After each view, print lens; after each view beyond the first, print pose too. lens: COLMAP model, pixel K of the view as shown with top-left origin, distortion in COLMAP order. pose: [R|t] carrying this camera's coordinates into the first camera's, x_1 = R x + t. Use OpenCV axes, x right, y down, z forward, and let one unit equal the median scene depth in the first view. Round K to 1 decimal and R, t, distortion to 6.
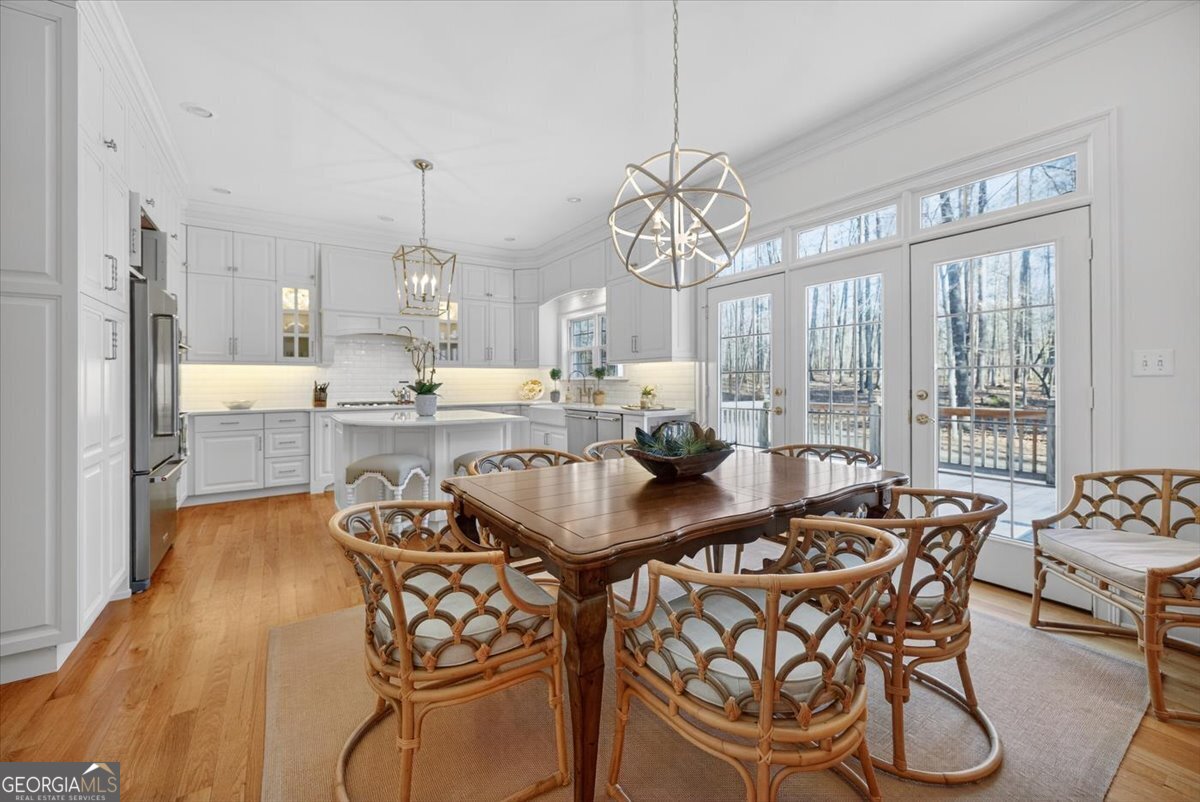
lens RADIAL K [[472.7, 0, 589.6], [0, 472.7, 384.0], [0, 0, 1]] dist [-0.001852, -0.000272]
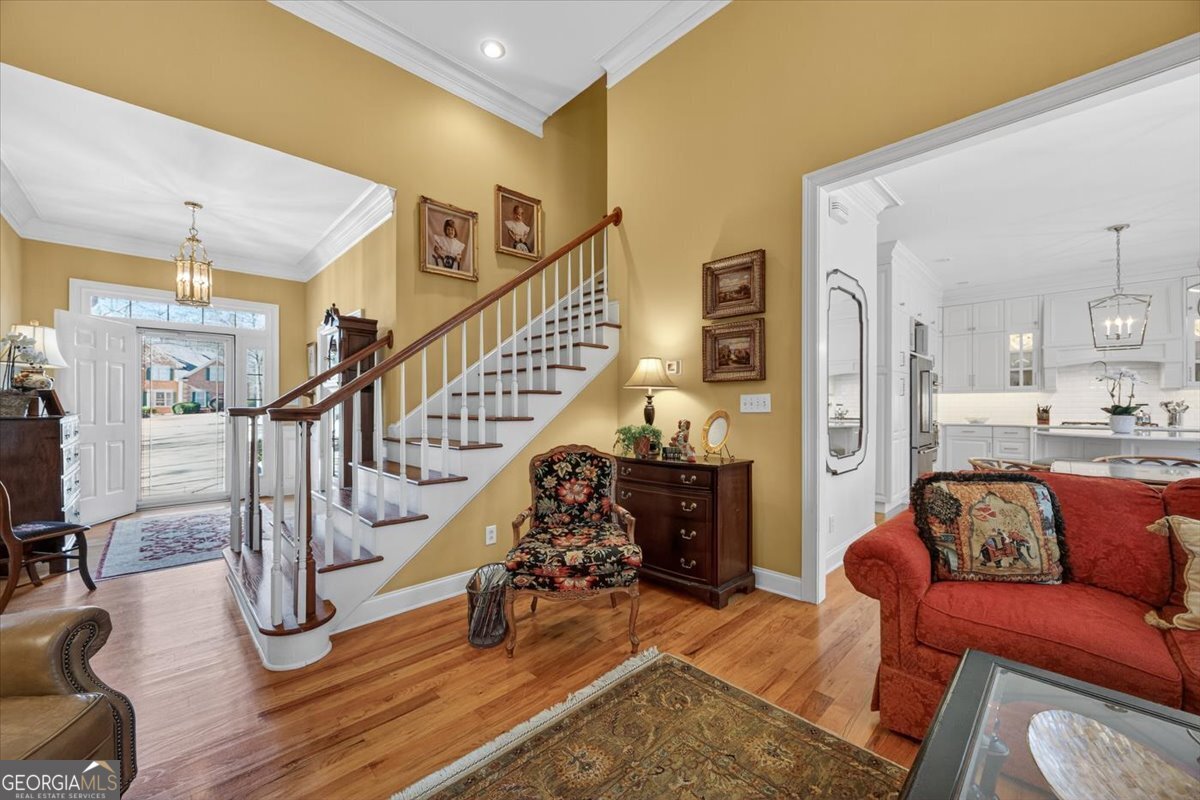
lens RADIAL K [[456.5, 0, 602.2], [0, 456.5, 405.6], [0, 0, 1]] dist [-0.000522, -0.000062]
pose [[0.192492, 0.002596, -0.981295, 0.427099], [-0.003092, 0.999993, 0.002039, -0.000636], [0.981294, 0.002641, 0.192499, -0.416505]]
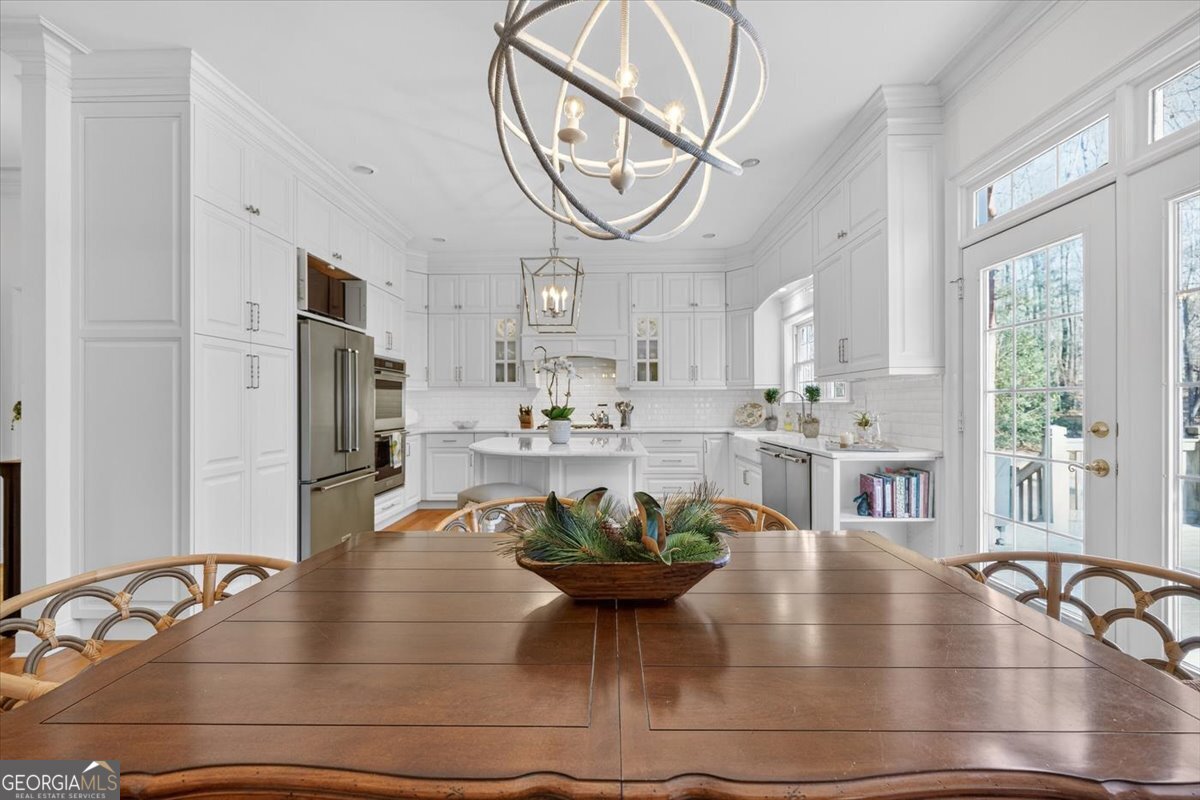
lens RADIAL K [[482.7, 0, 600.0], [0, 482.7, 400.0], [0, 0, 1]] dist [-0.000792, -0.000011]
pose [[0.825249, -0.003825, -0.564756, 0.189788], [-0.002497, 0.999943, -0.010420, -0.005065], [0.564764, 0.010009, 0.825192, 0.221209]]
